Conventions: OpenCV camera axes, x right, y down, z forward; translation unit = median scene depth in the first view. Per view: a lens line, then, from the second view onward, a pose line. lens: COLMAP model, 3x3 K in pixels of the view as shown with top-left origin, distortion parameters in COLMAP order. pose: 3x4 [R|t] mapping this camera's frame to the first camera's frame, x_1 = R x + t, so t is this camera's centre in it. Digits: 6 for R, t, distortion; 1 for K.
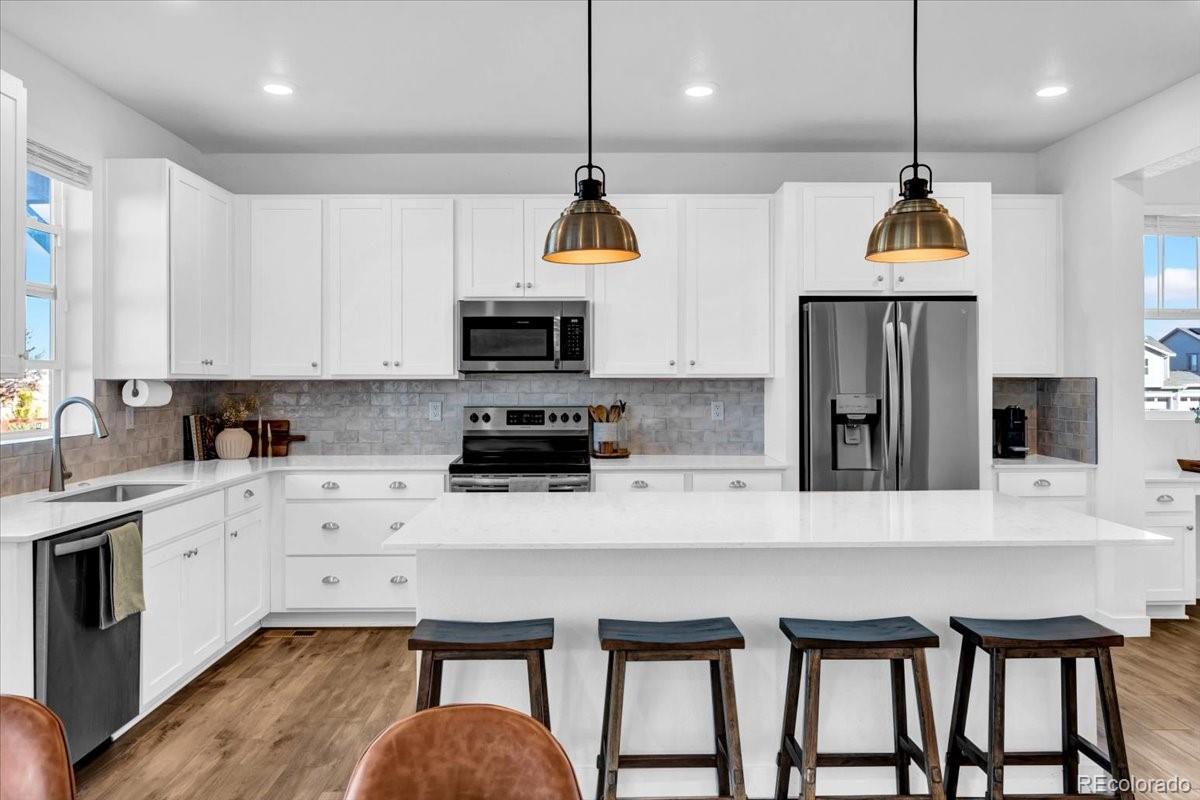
lens RADIAL K [[826.2, 0, 600.0], [0, 826.2, 400.0], [0, 0, 1]] dist [-0.002207, -0.000534]
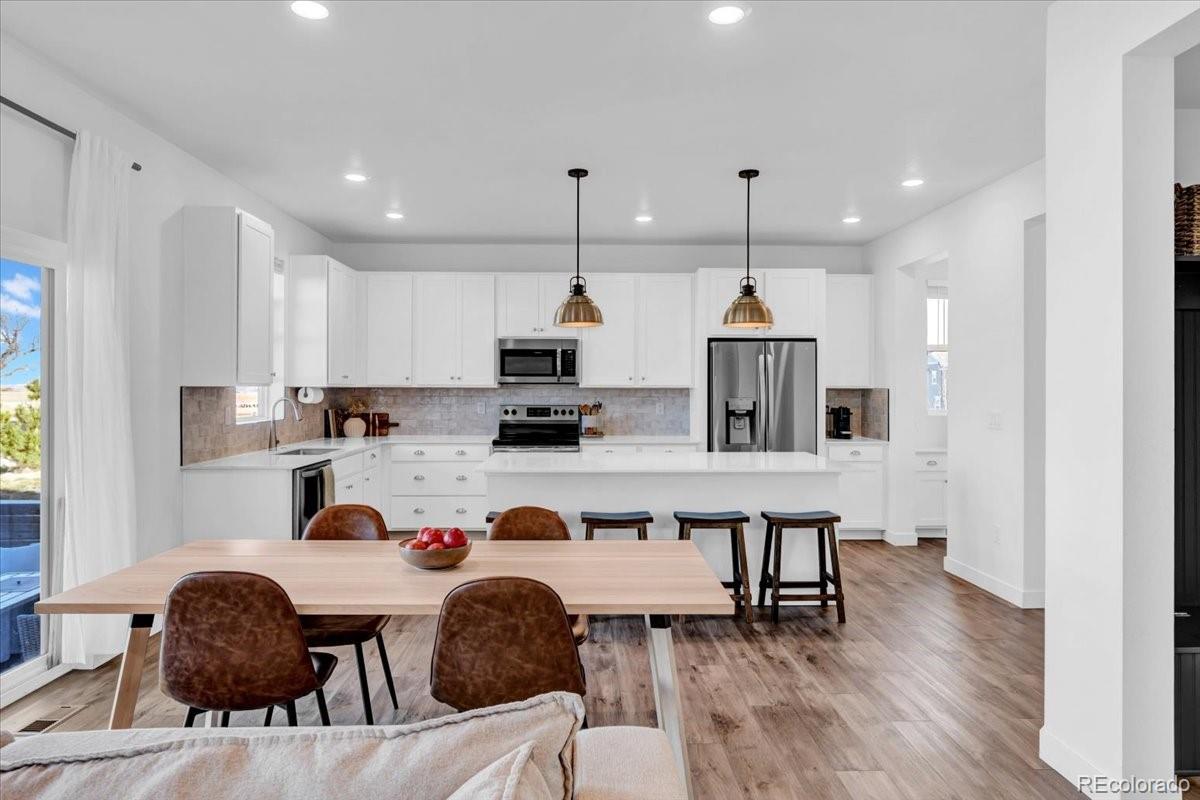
lens RADIAL K [[643.2, 0, 600.0], [0, 643.2, 400.0], [0, 0, 1]] dist [-0.005258, -0.002270]
pose [[0.999871, 0.004604, 0.015357, 0.009052], [-0.004516, 0.999973, -0.005727, 0.004952], [-0.015383, 0.005657, 0.999866, -0.254053]]
